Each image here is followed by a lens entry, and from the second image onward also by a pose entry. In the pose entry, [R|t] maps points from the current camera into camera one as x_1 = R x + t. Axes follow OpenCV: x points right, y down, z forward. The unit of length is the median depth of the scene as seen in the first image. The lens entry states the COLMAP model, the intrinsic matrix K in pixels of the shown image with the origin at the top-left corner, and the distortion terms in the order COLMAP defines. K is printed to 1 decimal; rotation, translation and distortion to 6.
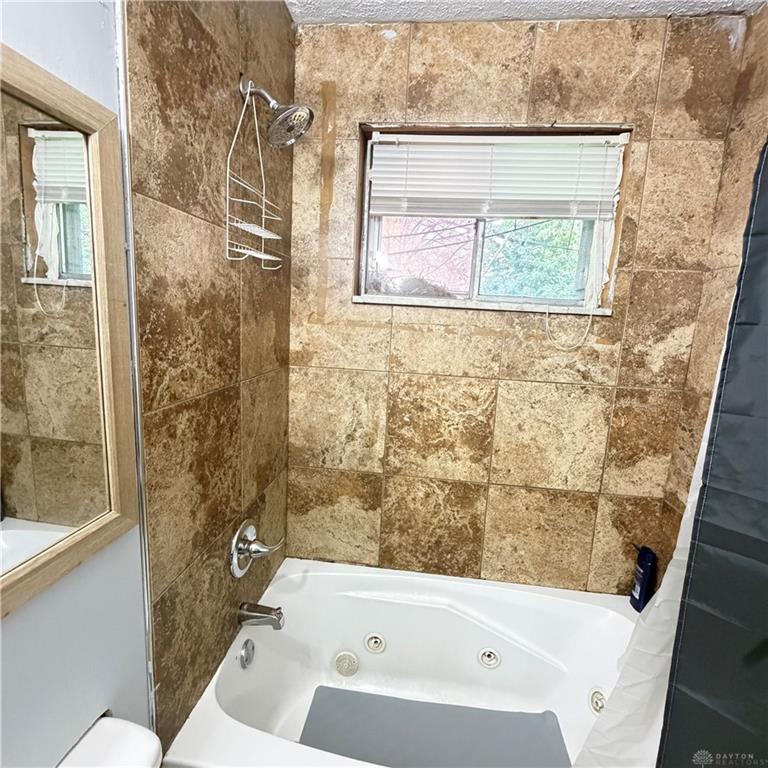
lens RADIAL K [[407.3, 0, 386.1], [0, 407.3, 382.2], [0, 0, 1]] dist [0.000845, -0.000639]
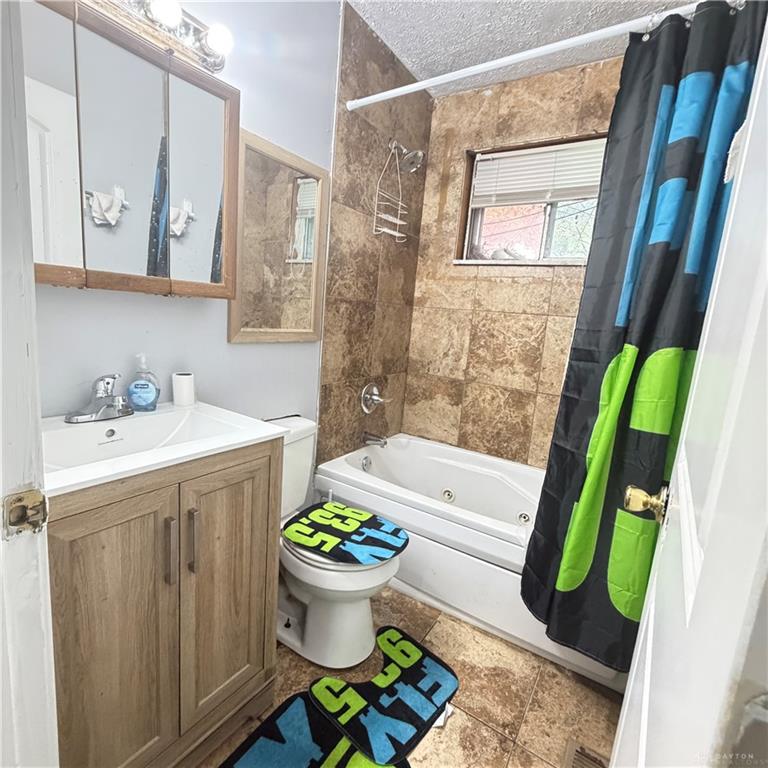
lens RADIAL K [[407.3, 0, 386.1], [0, 407.3, 382.2], [0, 0, 1]] dist [0.000845, -0.000639]
pose [[0.896712, 0.094167, -0.432481, 0.405093], [-0.107992, 0.994124, -0.007457, 0.292028], [0.429237, 0.053391, 0.901612, -0.492166]]
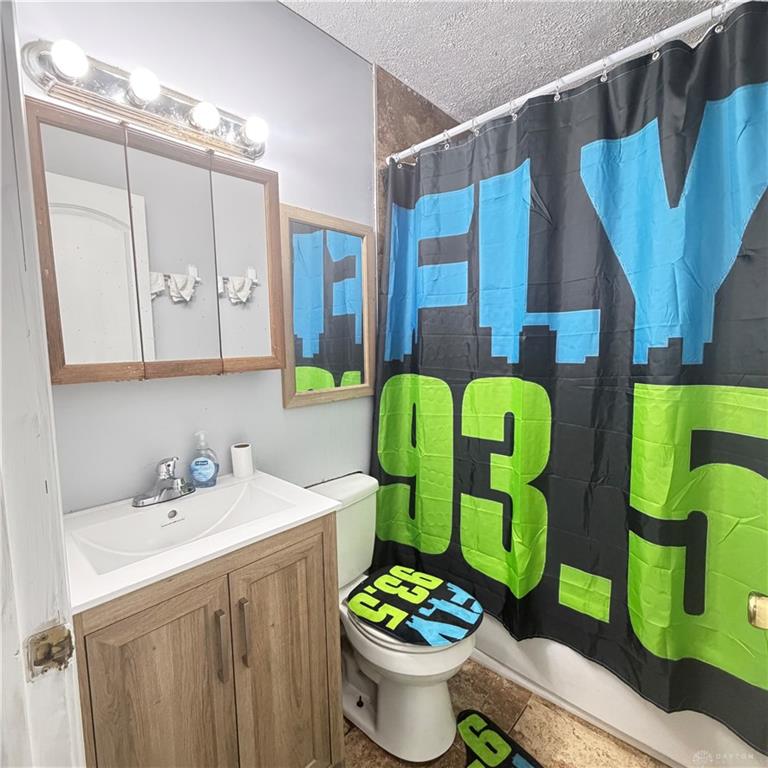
lens RADIAL K [[407.3, 0, 386.1], [0, 407.3, 382.2], [0, 0, 1]] dist [0.000845, -0.000639]
pose [[0.805589, -0.006361, -0.592441, 0.420110], [-0.039189, 0.997180, -0.063996, 0.221324], [0.591177, 0.074772, 0.803068, -0.431259]]
